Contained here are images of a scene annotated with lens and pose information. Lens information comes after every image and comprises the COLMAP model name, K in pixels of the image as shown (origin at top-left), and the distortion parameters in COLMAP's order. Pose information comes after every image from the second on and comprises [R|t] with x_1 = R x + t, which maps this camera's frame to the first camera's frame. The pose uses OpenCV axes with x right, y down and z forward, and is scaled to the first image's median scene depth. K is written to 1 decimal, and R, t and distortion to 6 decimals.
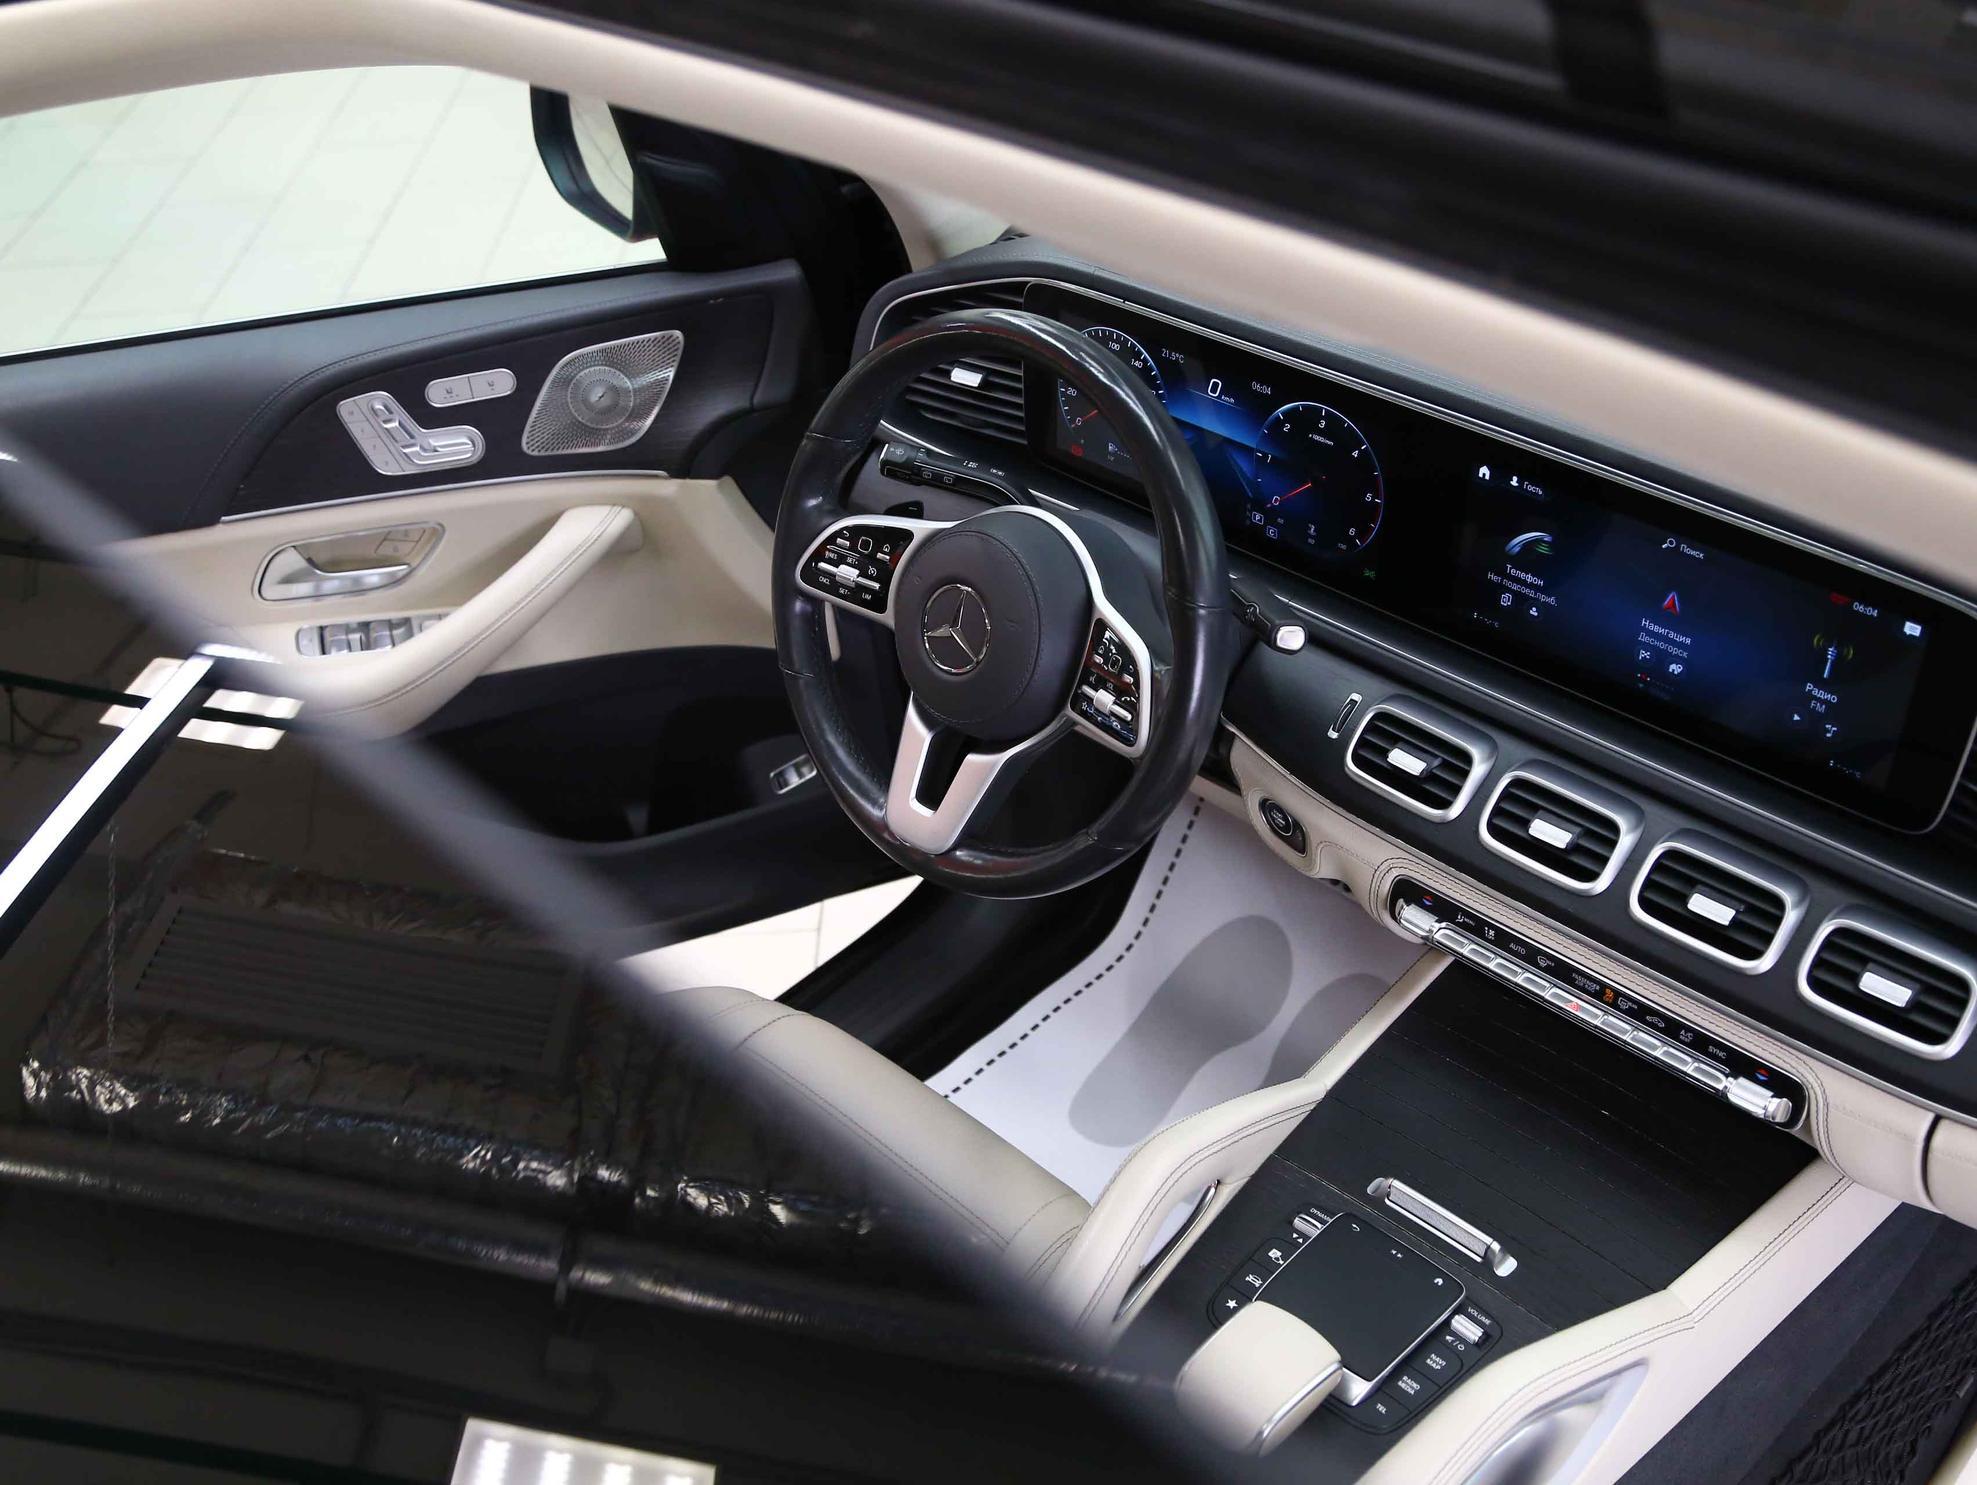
lens RADIAL K [[2082.0, 0, 980.7], [0, 2082.0, 772.9], [0, 0, 1]] dist [-0.004385, 0.000000]
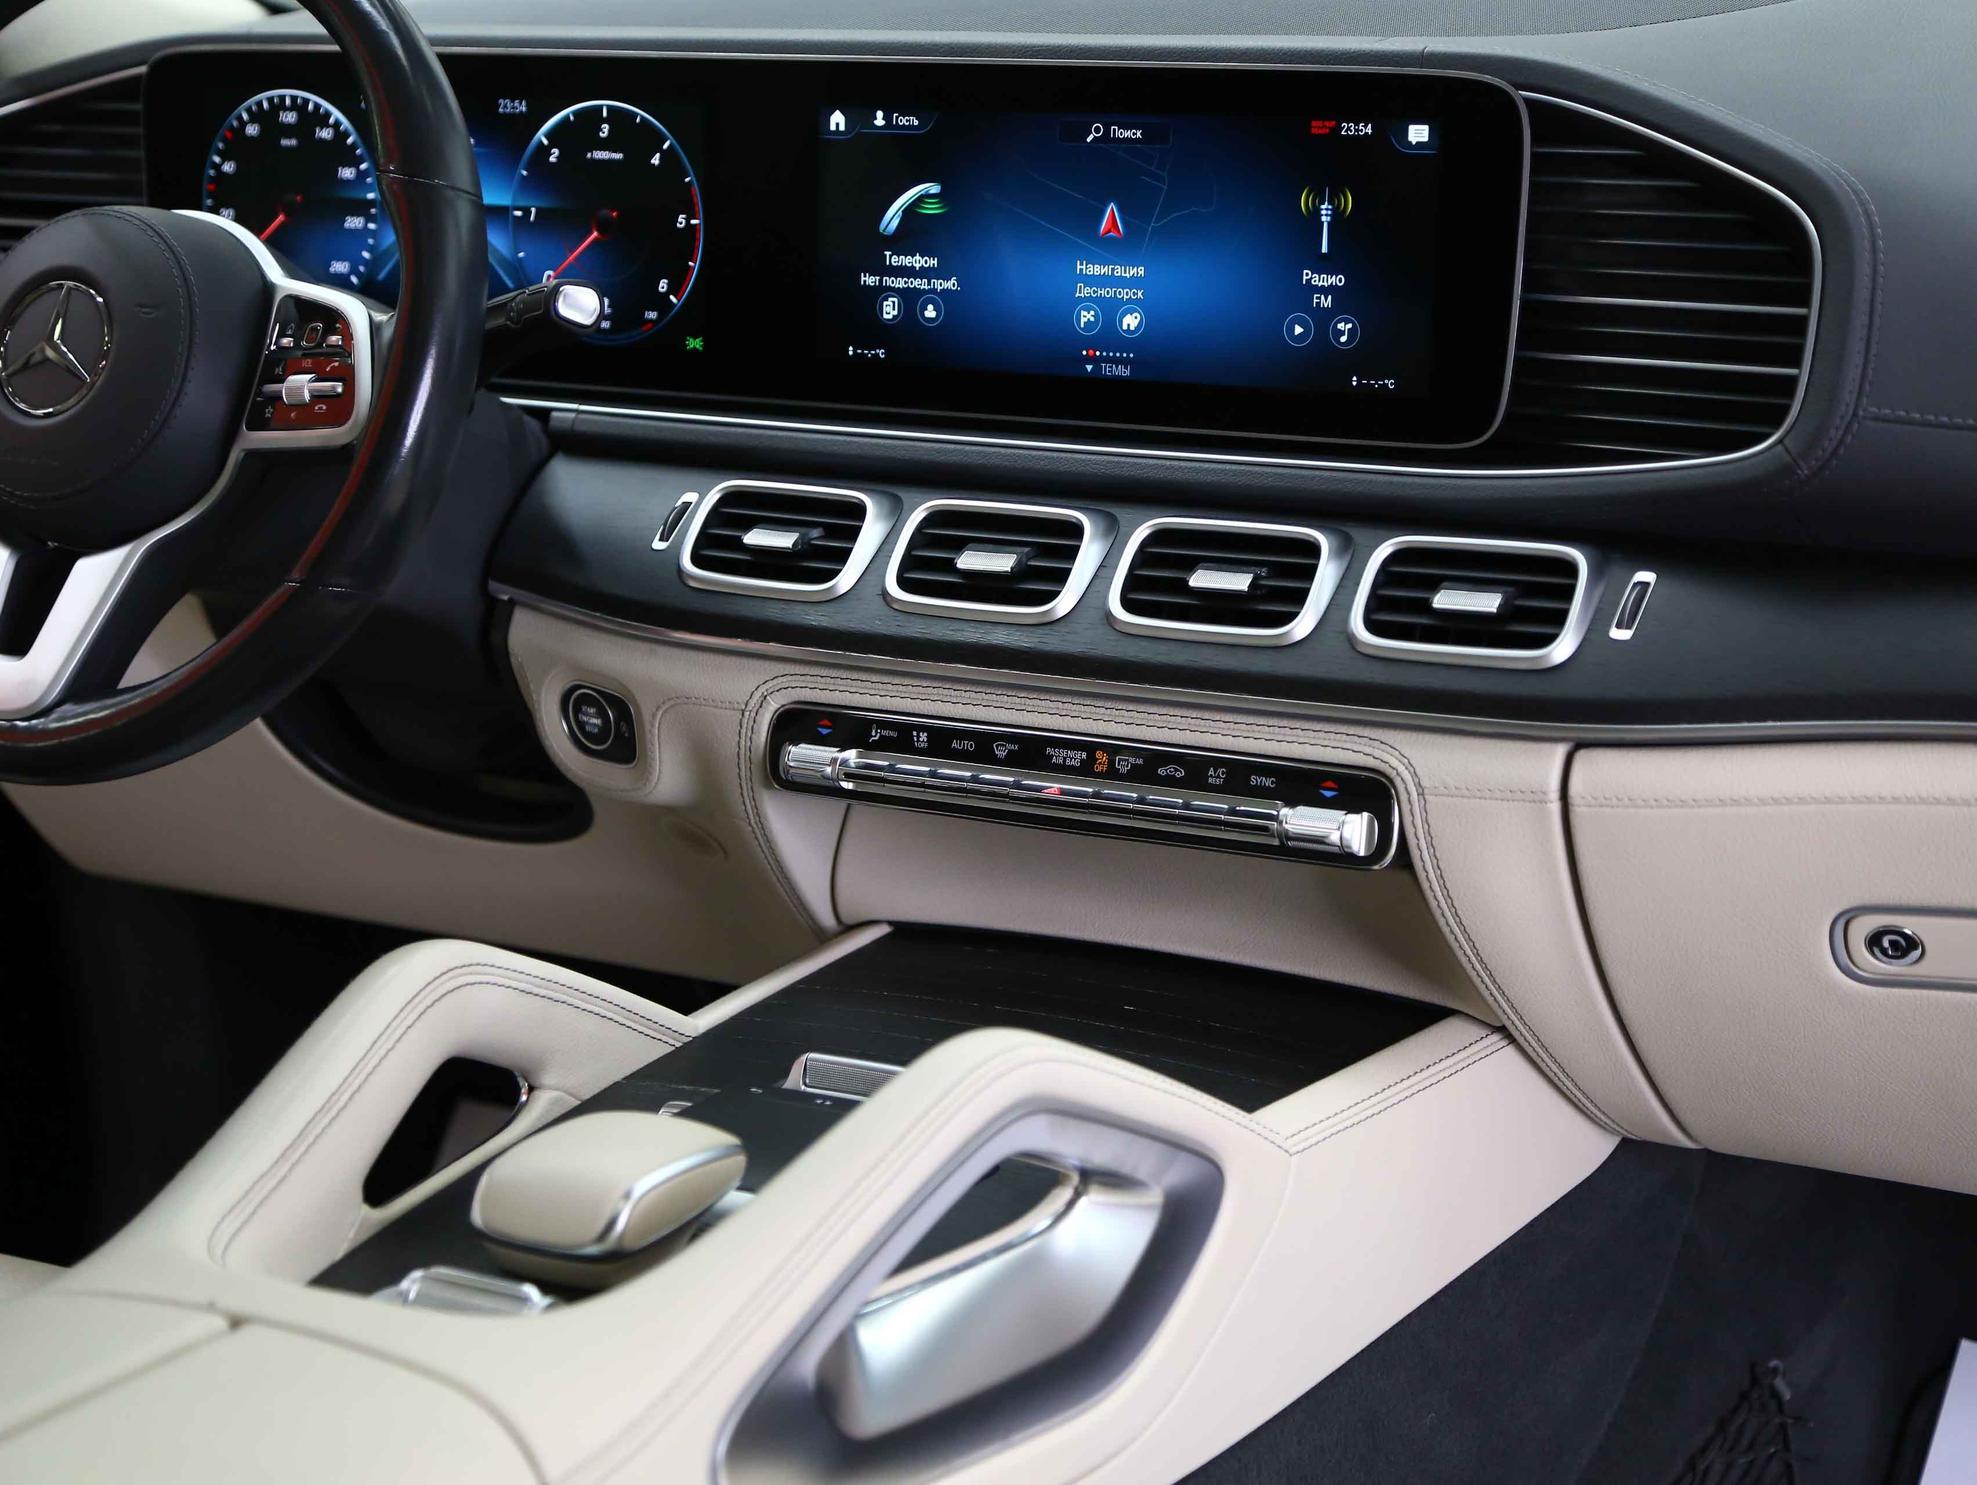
lens RADIAL K [[3706.4, 0, 975.7], [0, 3706.4, 733.9], [0, 0, 1]] dist [0.221570, 0.000000]
pose [[0.969504, -0.019869, 0.244268, -0.021284], [0.117497, 0.912373, -0.392135, 0.504813], [-0.215073, 0.408877, 0.886884, -0.033578]]
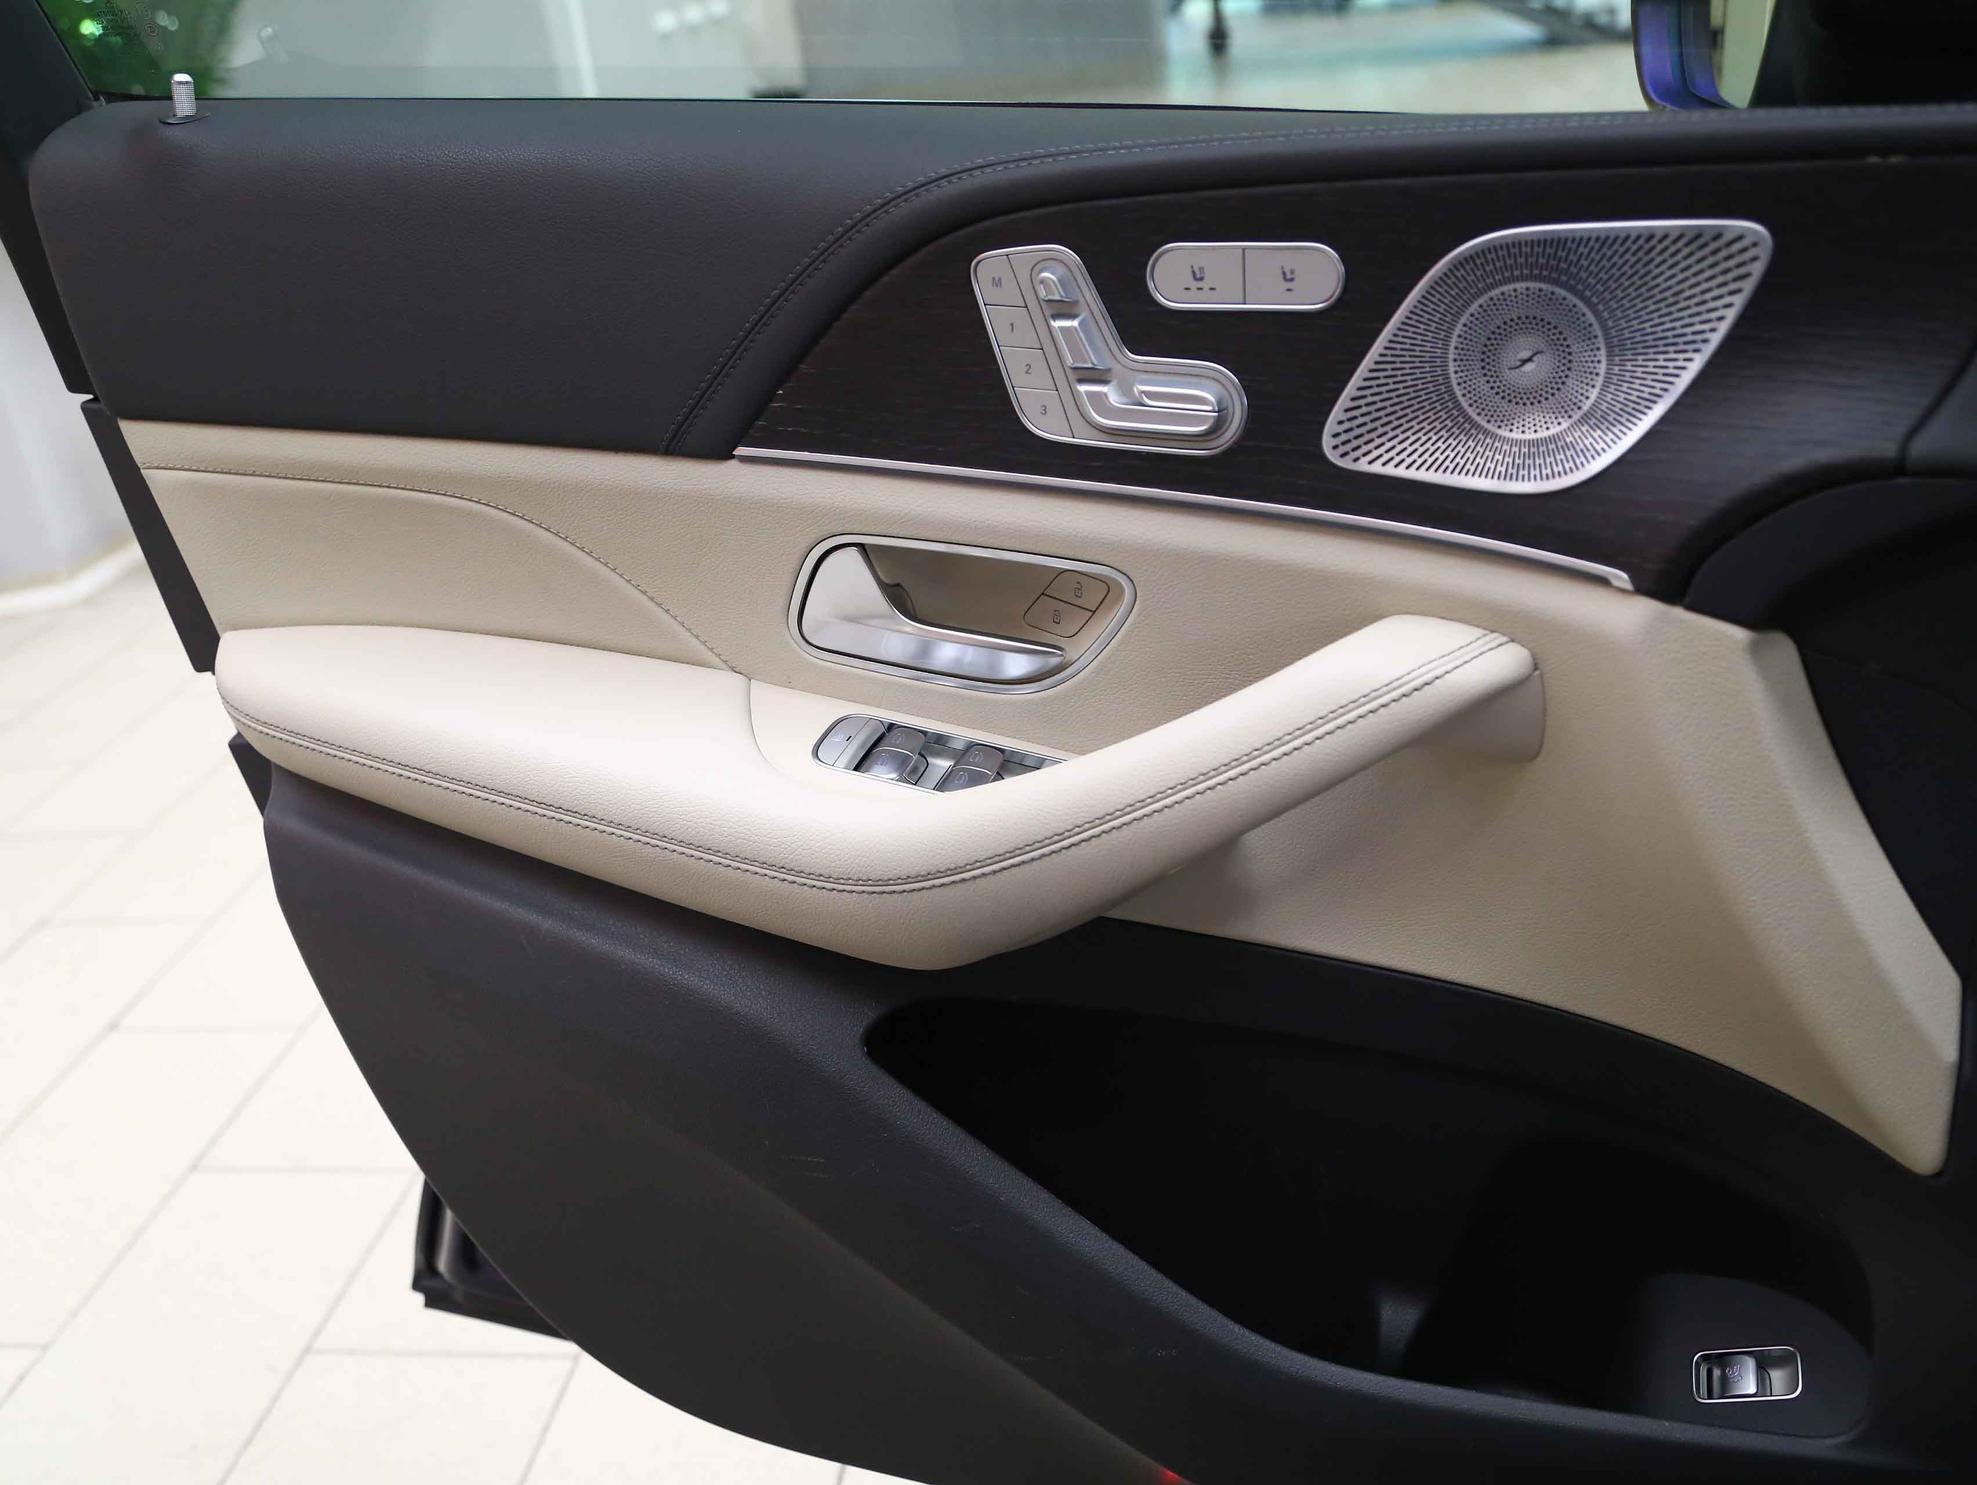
lens RADIAL K [[1719.9, 0, 986.2], [0, 1719.9, 737.7], [0, 0, 1]] dist [-0.080422, 0.010668]
pose [[0.768783, 0.260403, -0.584091, -0.059611], [-0.383114, 0.918843, -0.094611, -0.047628], [0.512051, 0.296509, 0.806155, 0.867308]]
